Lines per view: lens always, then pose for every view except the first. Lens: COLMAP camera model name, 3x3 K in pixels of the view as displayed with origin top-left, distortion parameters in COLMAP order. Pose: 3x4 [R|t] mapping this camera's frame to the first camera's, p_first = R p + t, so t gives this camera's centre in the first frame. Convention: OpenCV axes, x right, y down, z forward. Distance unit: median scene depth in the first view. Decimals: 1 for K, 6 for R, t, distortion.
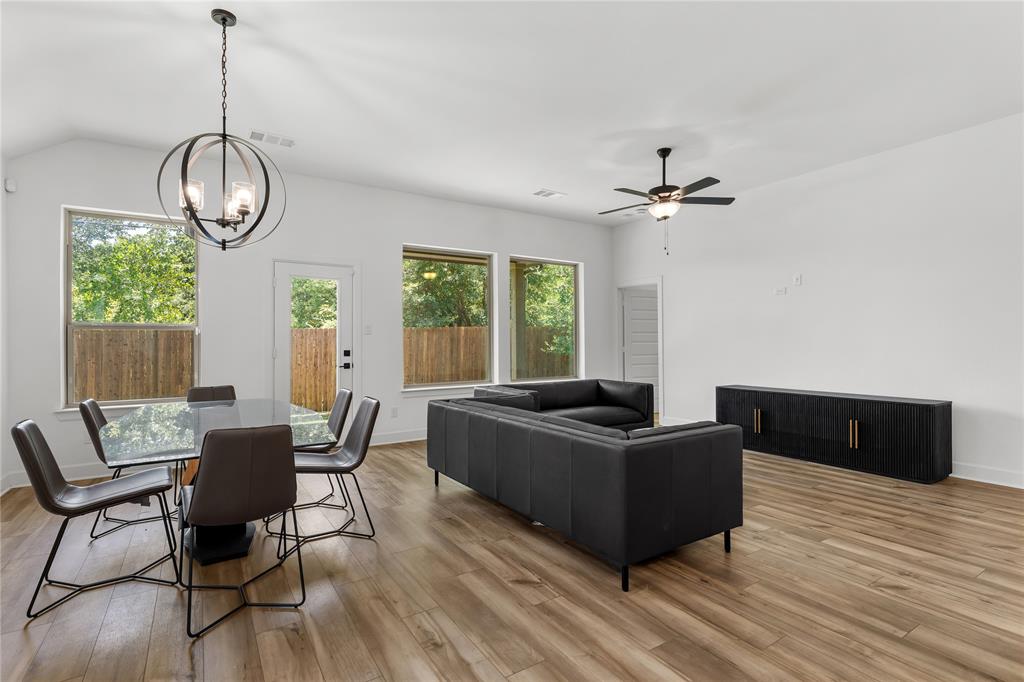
lens RADIAL K [[491.1, 0, 510.4], [0, 491.1, 341.0], [0, 0, 1]] dist [-0.000485, -0.001476]
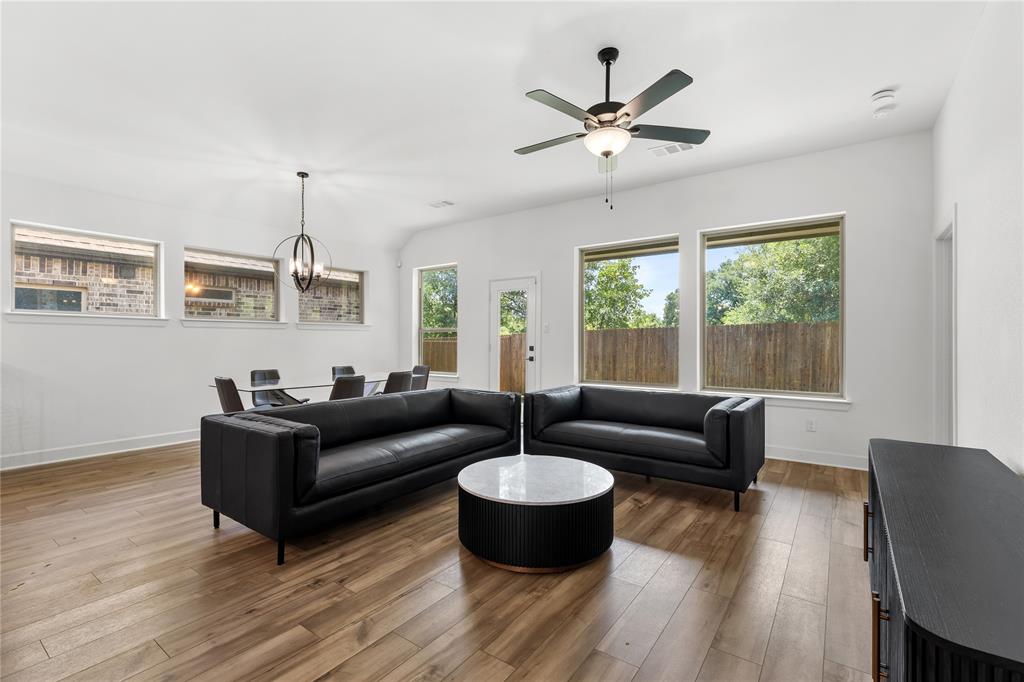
lens RADIAL K [[457.1, 0, 514.1], [0, 457.1, 340.9], [0, 0, 1]] dist [-0.008080, 0.003721]
pose [[0.375470, 0.006321, -0.926813, 0.711451], [-0.000193, 0.999977, 0.006742, -0.001561], [0.926834, -0.002353, 0.375463, 0.548037]]
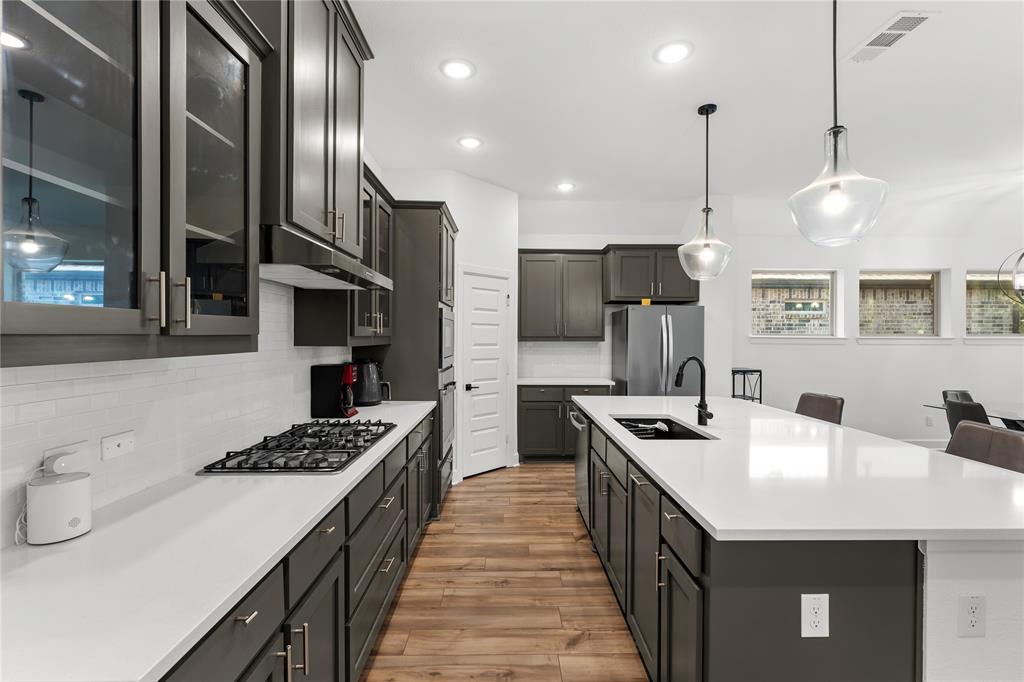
lens RADIAL K [[453.9, 0, 507.9], [0, 453.9, 340.1], [0, 0, 1]] dist [-0.001713, -0.001251]
pose [[-0.527575, 0.009310, -0.849458, 0.864147], [0.001679, 0.999949, 0.009917, -0.047038], [0.849507, 0.003806, -0.527564, 0.124009]]
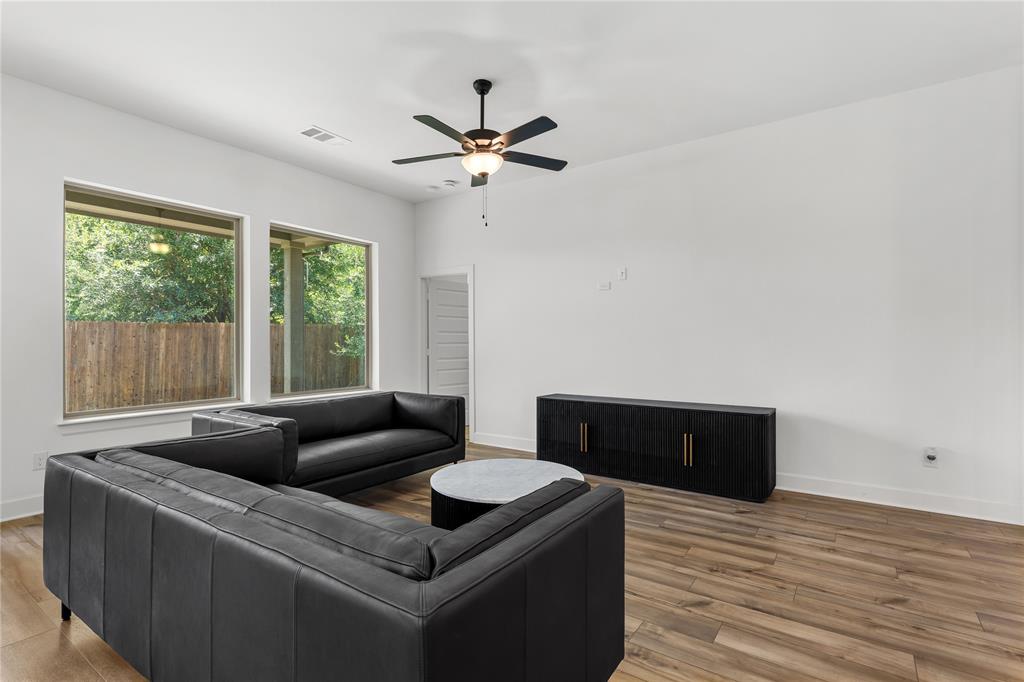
lens RADIAL K [[491.1, 0, 518.0], [0, 491.1, 342.9], [0, 0, 1]] dist [-0.000485, -0.001476]
pose [[0.919019, 0.003723, 0.394196, 0.062392], [-0.004458, 0.999990, 0.000948, 0.000154], [-0.394189, -0.002629, 0.919026, 0.257193]]
